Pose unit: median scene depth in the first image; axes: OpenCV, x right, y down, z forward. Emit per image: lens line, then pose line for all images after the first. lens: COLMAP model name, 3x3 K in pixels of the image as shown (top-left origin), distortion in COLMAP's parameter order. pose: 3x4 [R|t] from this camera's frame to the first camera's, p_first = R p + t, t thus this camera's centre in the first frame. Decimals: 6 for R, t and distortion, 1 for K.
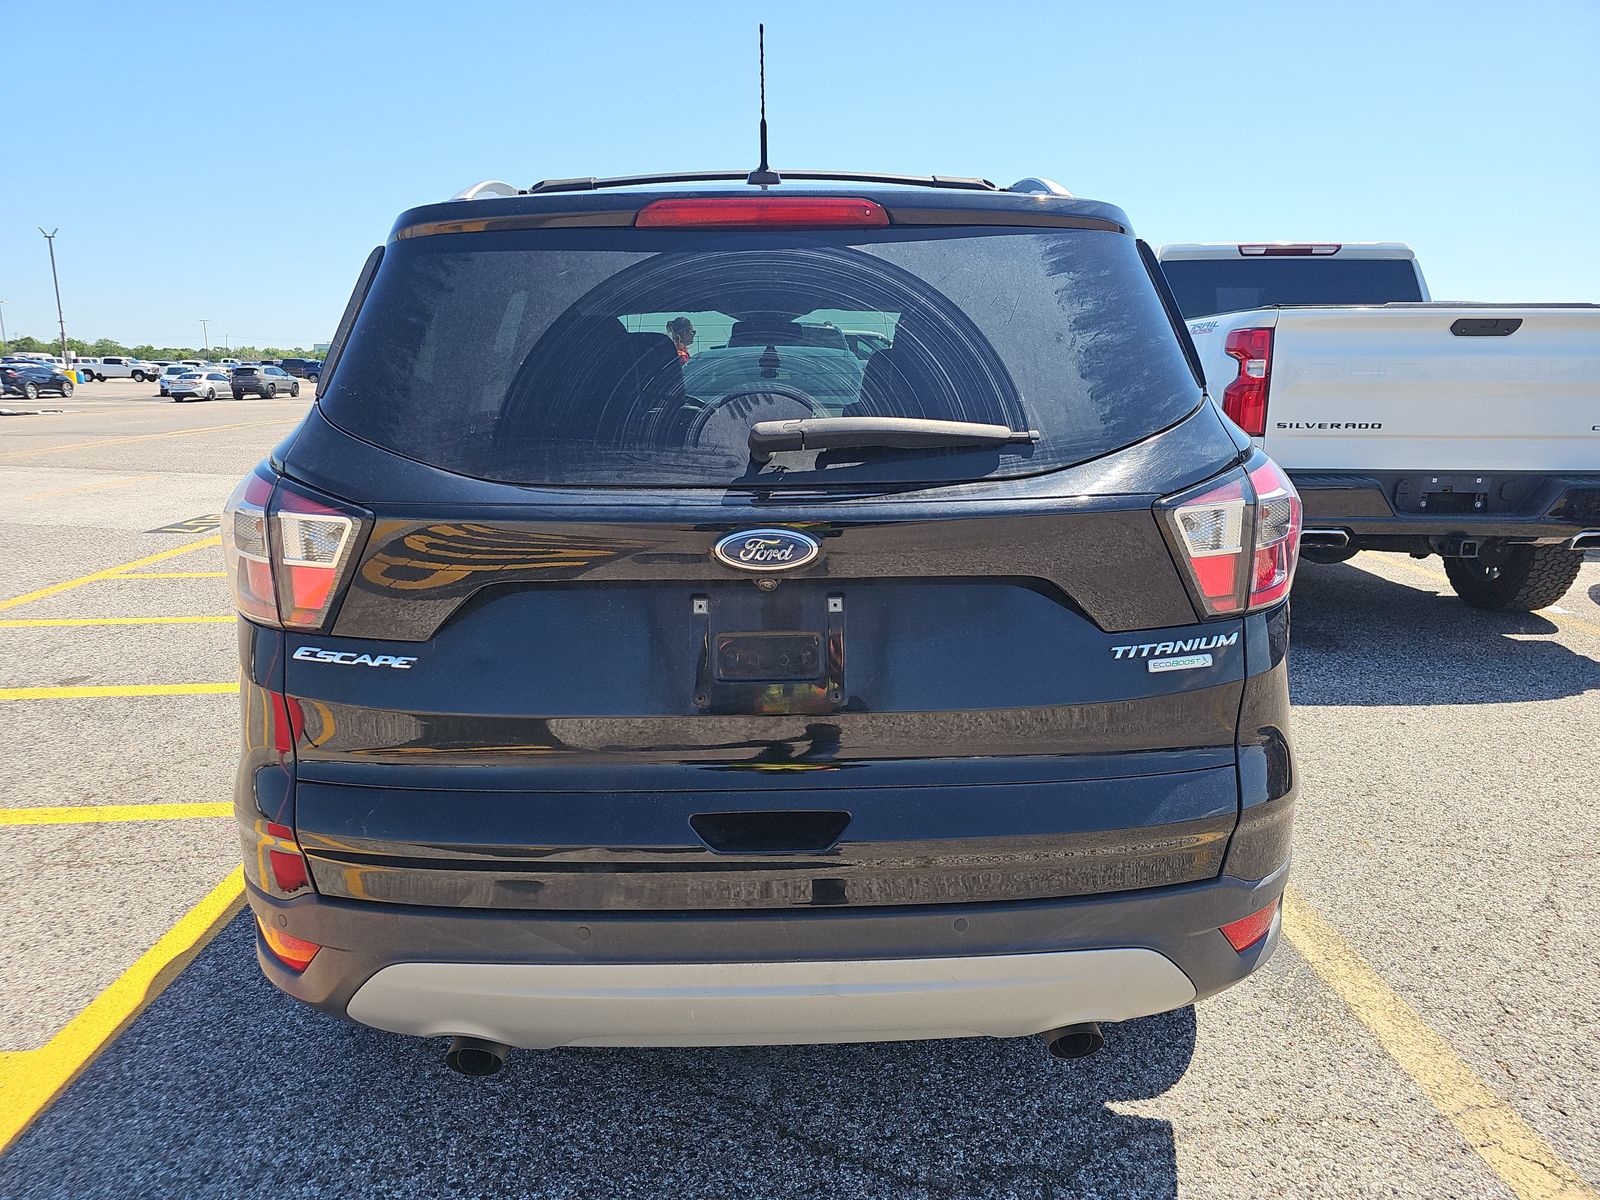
lens RADIAL K [[1061.5, 0, 806.2], [0, 1061.5, 593.0], [0, 0, 1]] dist [0.030888, -0.000470]
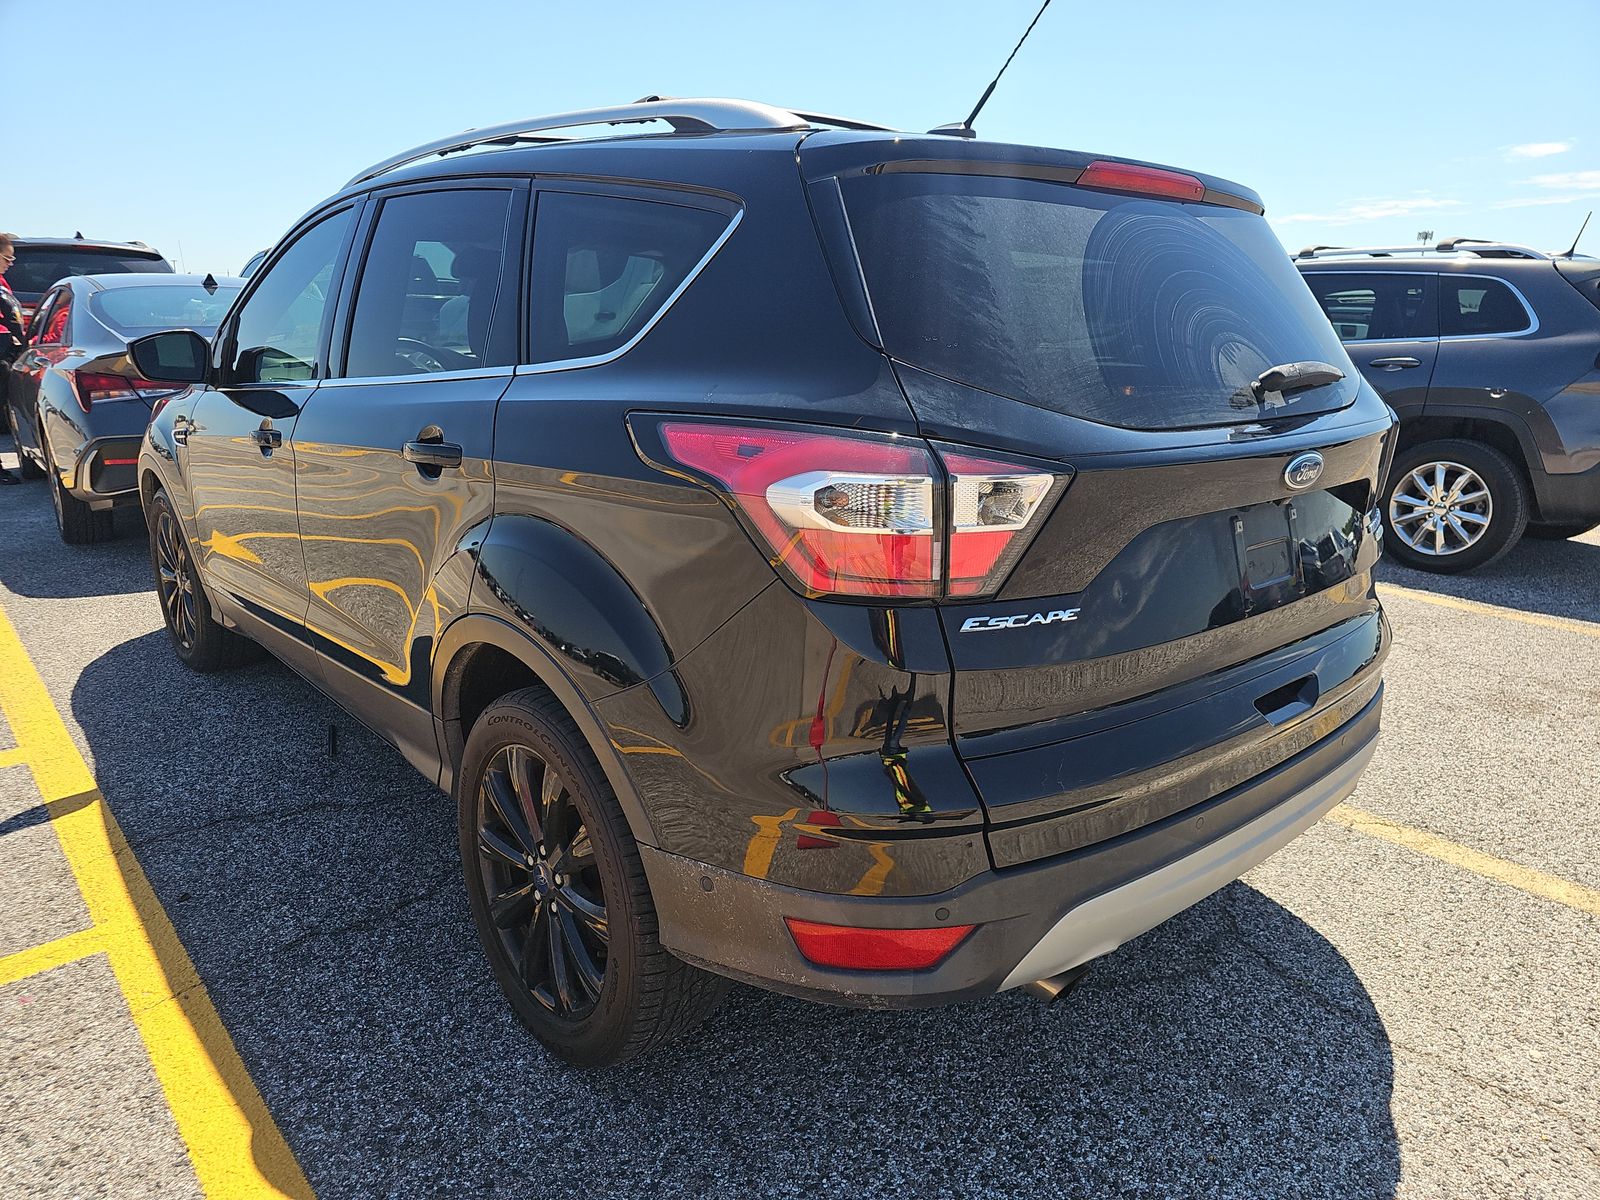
lens RADIAL K [[1061.5, 0, 806.2], [0, 1061.5, 593.0], [0, 0, 1]] dist [0.030888, -0.000470]
pose [[0.767657, -0.148377, 0.623448, -1.162324], [0.115747, 0.988930, 0.092840, -0.075167], [-0.630322, 0.000893, 0.776334, 0.366901]]
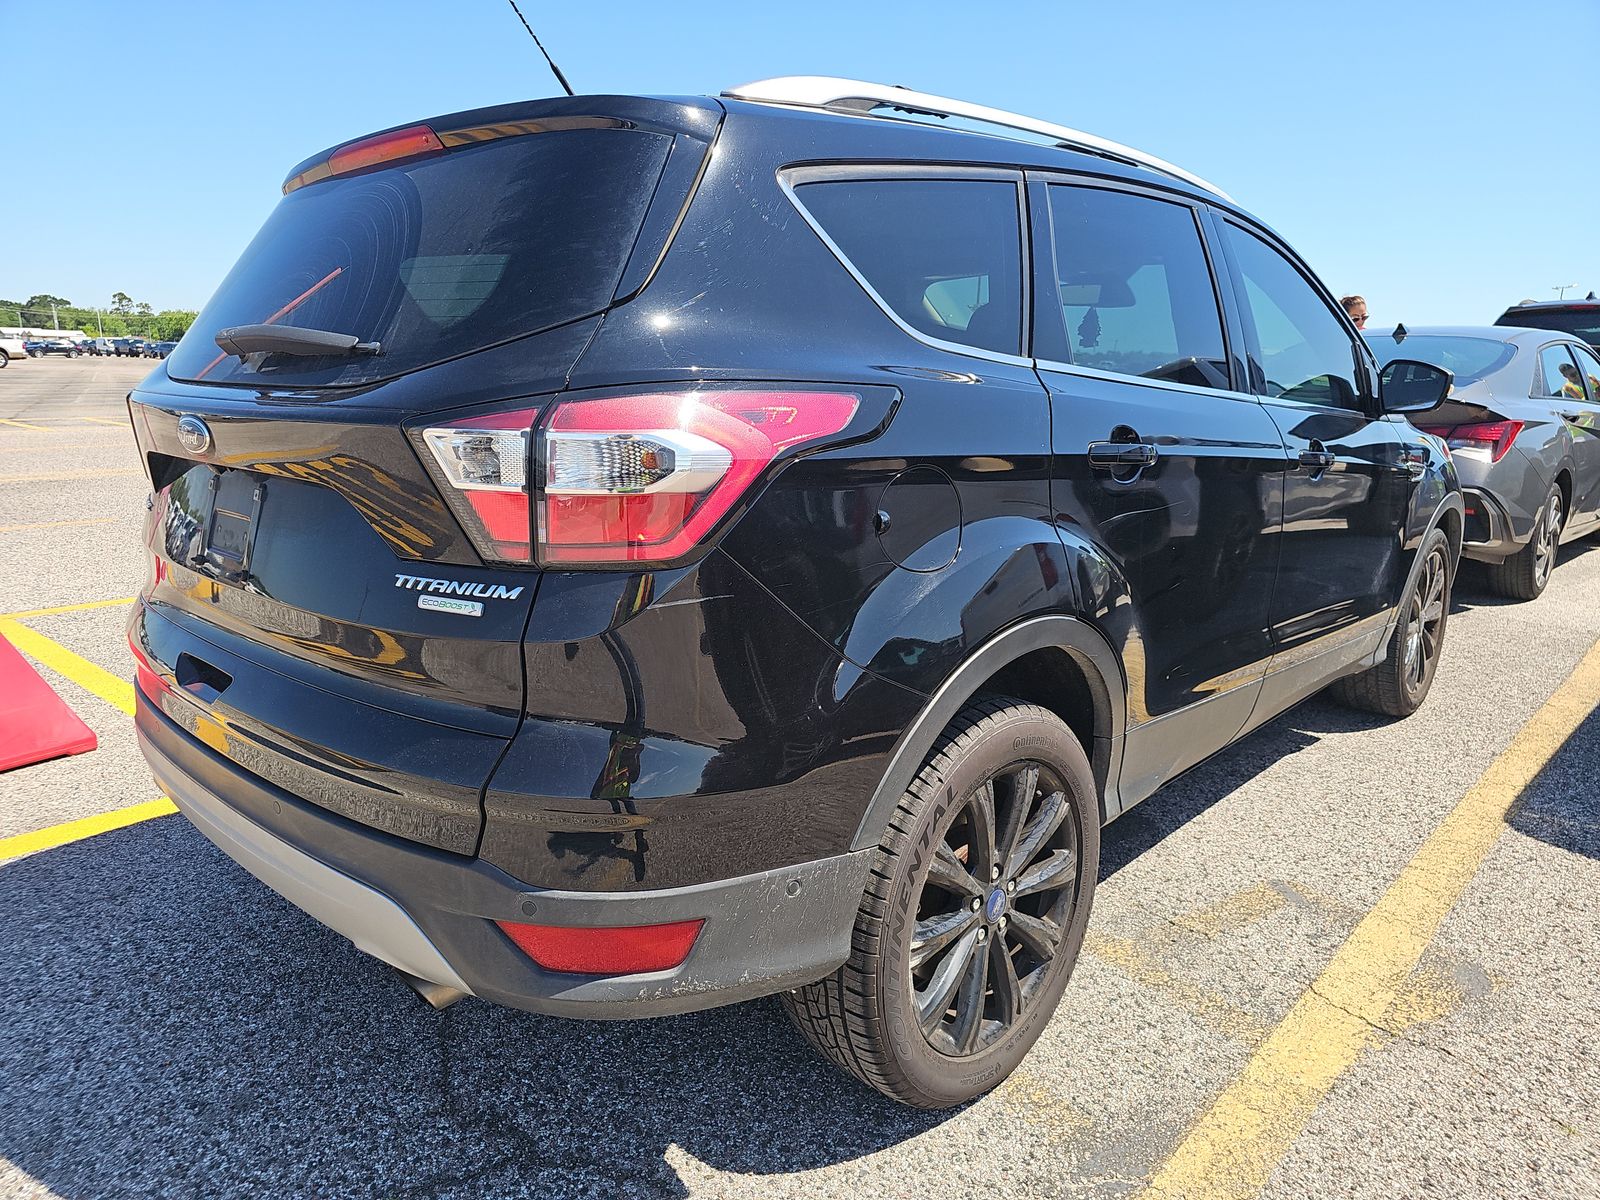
lens RADIAL K [[1061.5, 0, 806.2], [0, 1061.5, 593.0], [0, 0, 1]] dist [0.030888, -0.000470]
pose [[0.716781, 0.161516, -0.678334, 1.177423], [-0.161963, 0.984762, 0.063336, -0.050270], [0.678228, 0.064467, 0.732018, 0.548412]]
